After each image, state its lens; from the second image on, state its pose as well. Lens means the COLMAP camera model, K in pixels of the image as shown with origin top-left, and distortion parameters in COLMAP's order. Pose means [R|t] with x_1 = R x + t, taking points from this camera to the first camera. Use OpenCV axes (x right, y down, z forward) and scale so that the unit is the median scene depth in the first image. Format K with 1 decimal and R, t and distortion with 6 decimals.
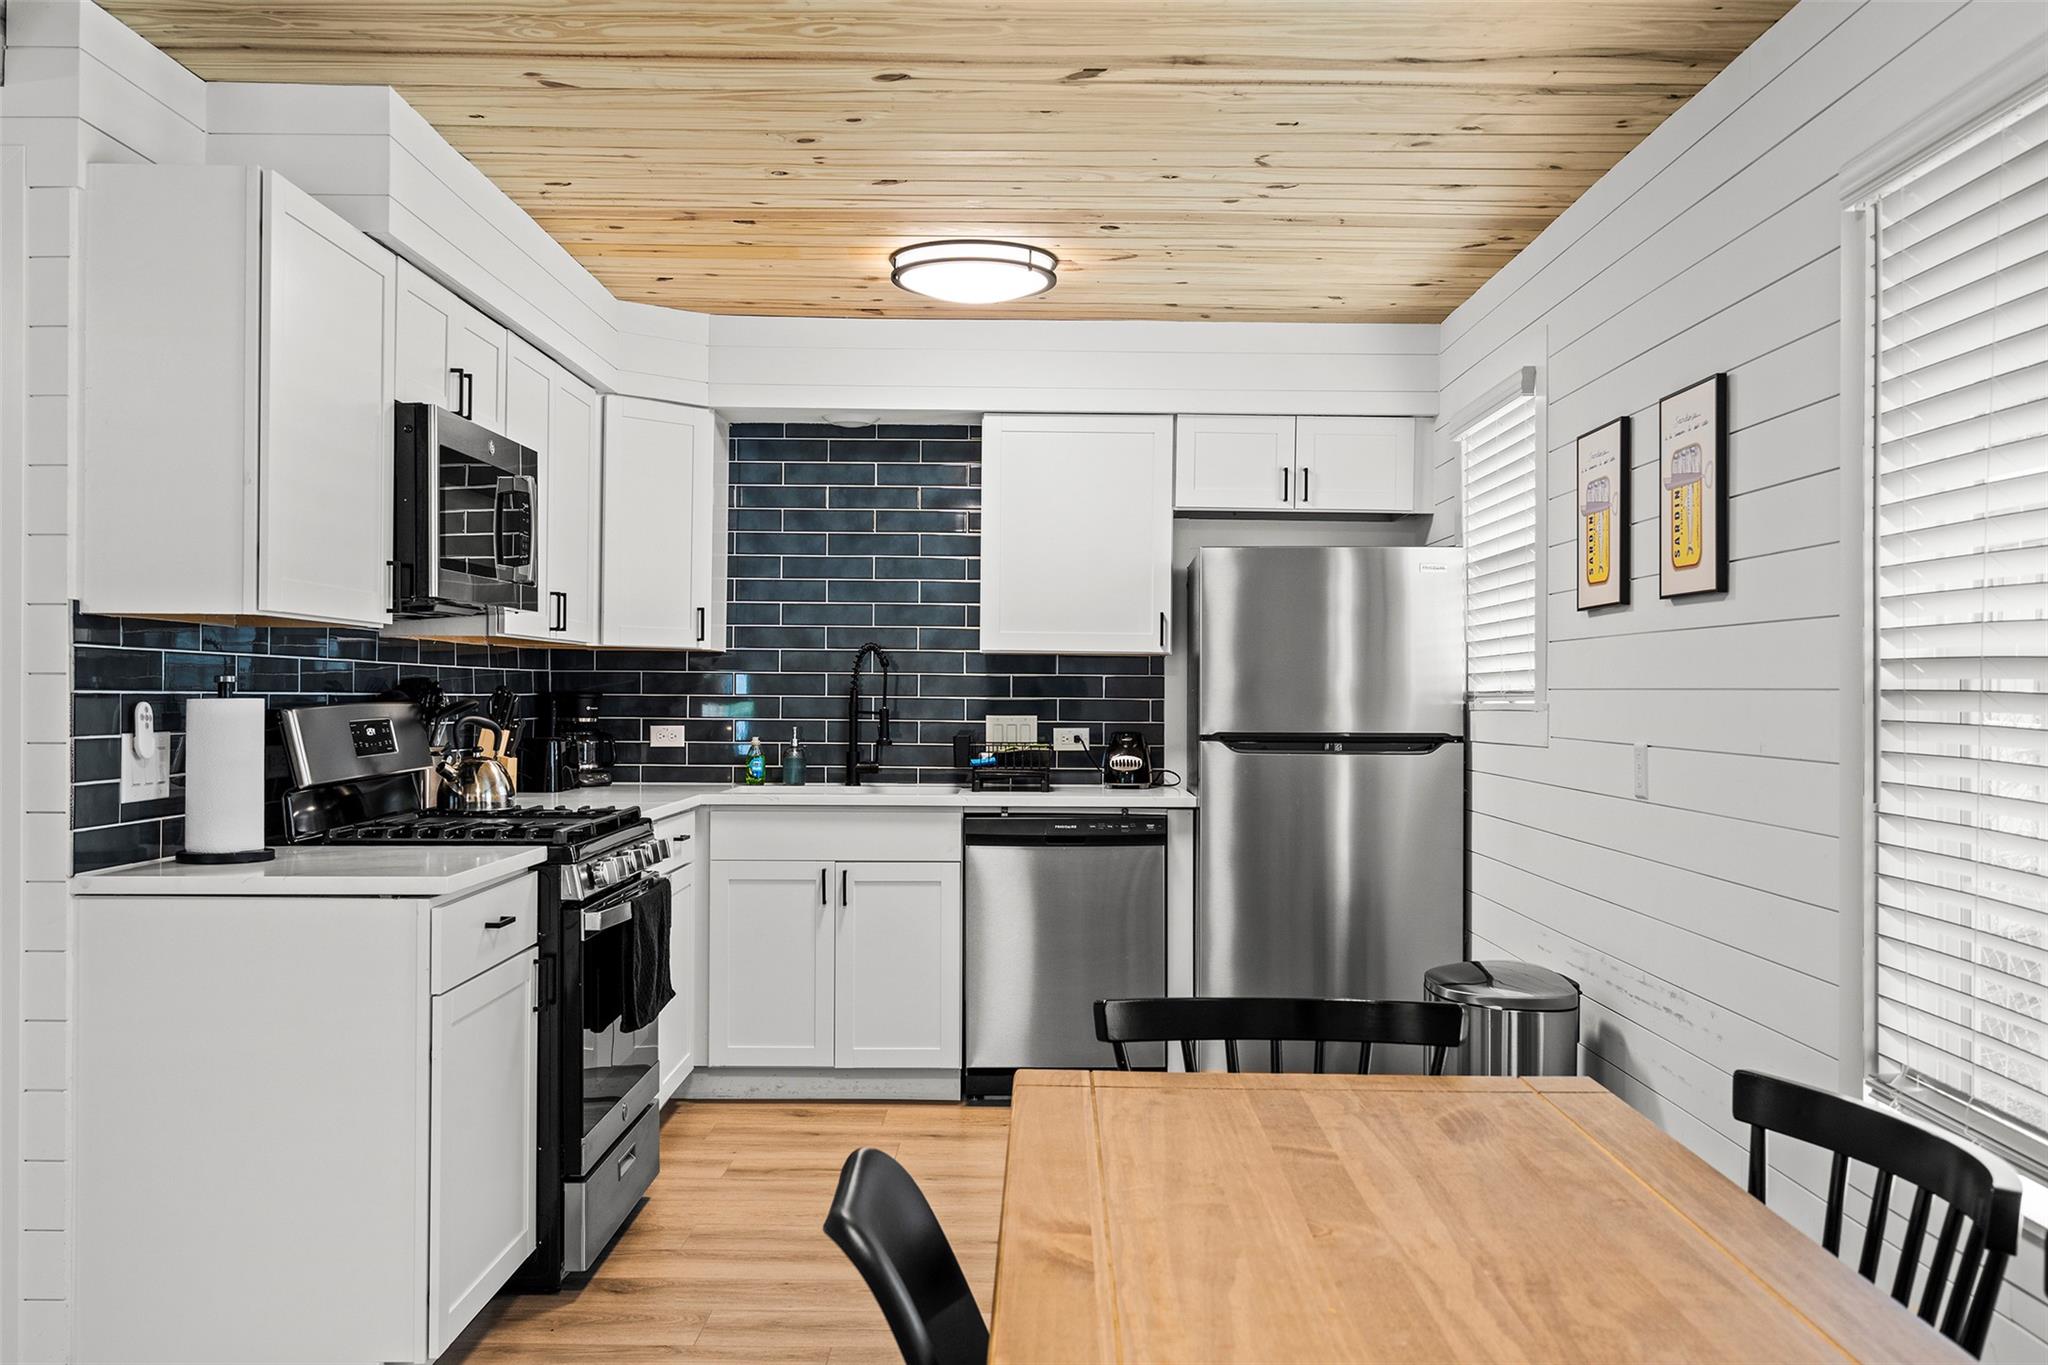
lens RADIAL K [[1809.1, 0, 1024.0], [0, 1809.1, 682.5], [0, 0, 1]] dist [-0.004651, -0.002746]
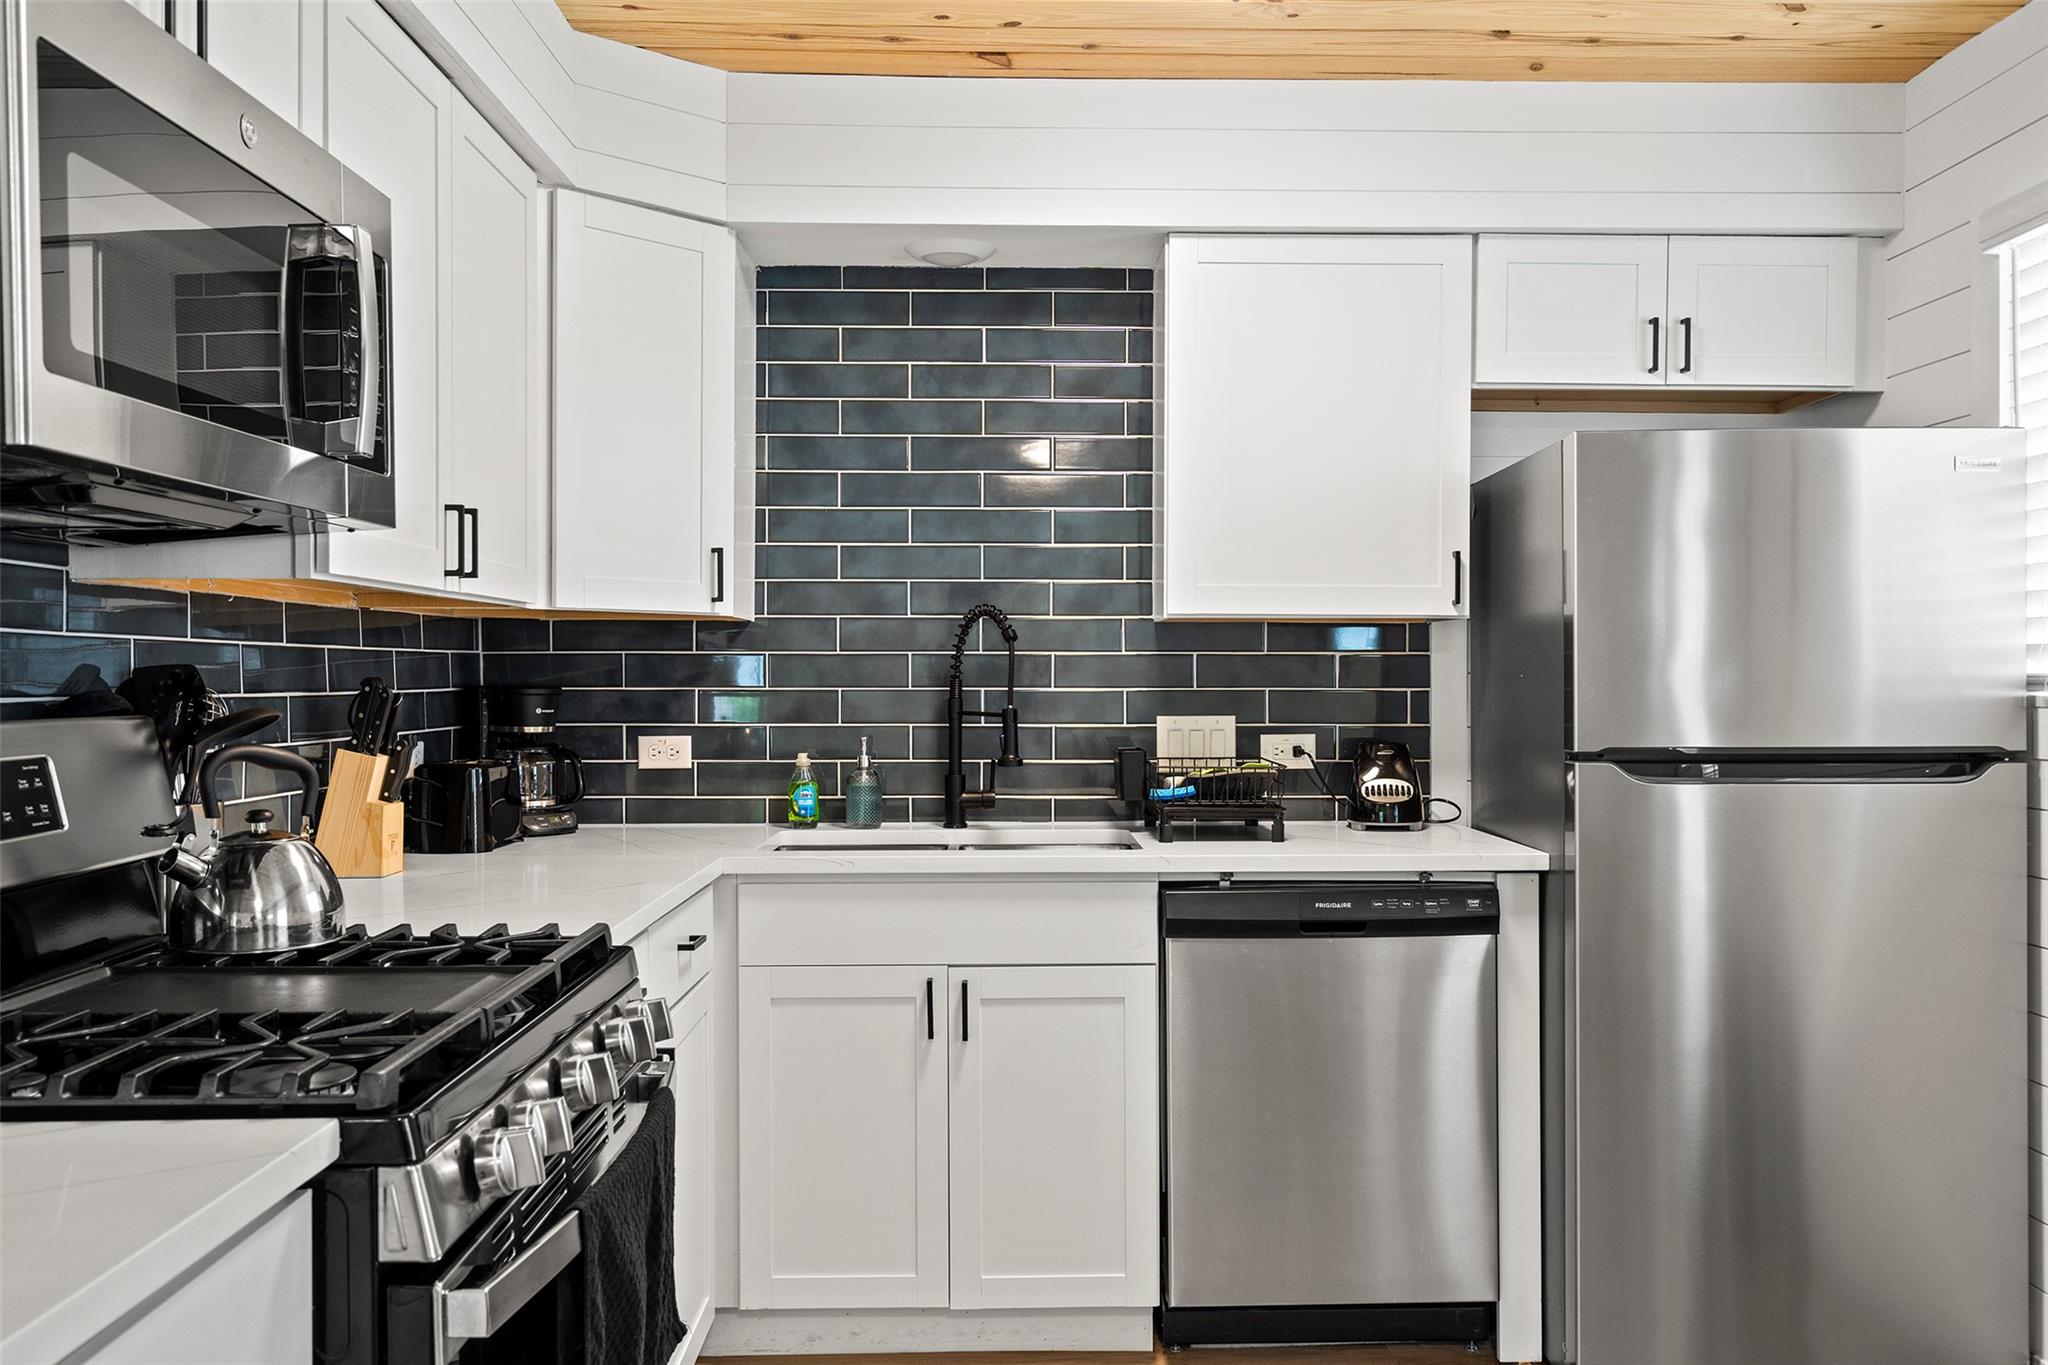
lens RADIAL K [[1655.0, 0, 1023.5], [0, 1655.0, 686.7], [0, 0, 1]] dist [0.008659, 0.002563]
pose [[0.999805, -0.007511, 0.018271, -0.082491], [0.007265, 0.999883, 0.013497, -0.000757], [-0.018370, -0.013361, 0.999742, 0.420684]]
